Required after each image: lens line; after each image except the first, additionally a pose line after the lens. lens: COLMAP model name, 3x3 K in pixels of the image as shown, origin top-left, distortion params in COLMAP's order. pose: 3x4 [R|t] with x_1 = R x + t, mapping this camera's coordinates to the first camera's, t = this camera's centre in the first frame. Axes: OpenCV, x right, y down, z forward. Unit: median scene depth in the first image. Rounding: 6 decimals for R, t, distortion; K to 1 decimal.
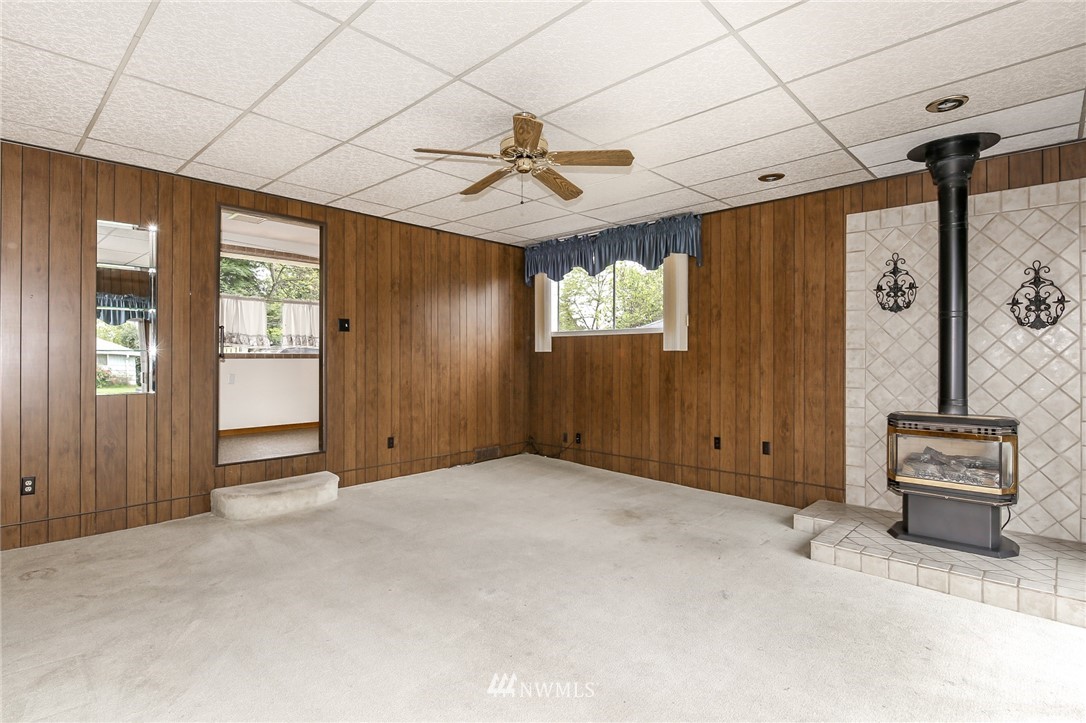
lens RADIAL K [[550.2, 0, 553.9], [0, 550.2, 361.7], [0, 0, 1]] dist [0.005804, -0.008905]
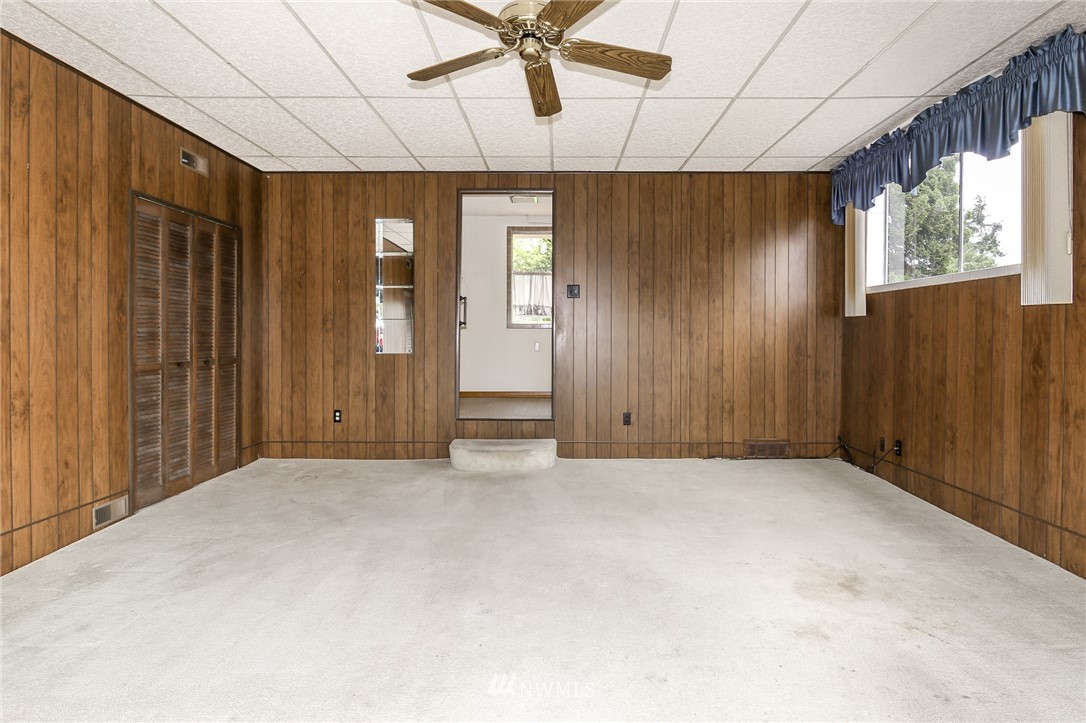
lens RADIAL K [[550.2, 0, 568.2], [0, 550.2, 344.4], [0, 0, 1]] dist [0.005804, -0.008905]
pose [[0.664663, 0.011845, -0.747049, 0.334765], [-0.007162, 0.999929, 0.009482, 0.017420], [0.747109, -0.000952, 0.664701, 0.347329]]
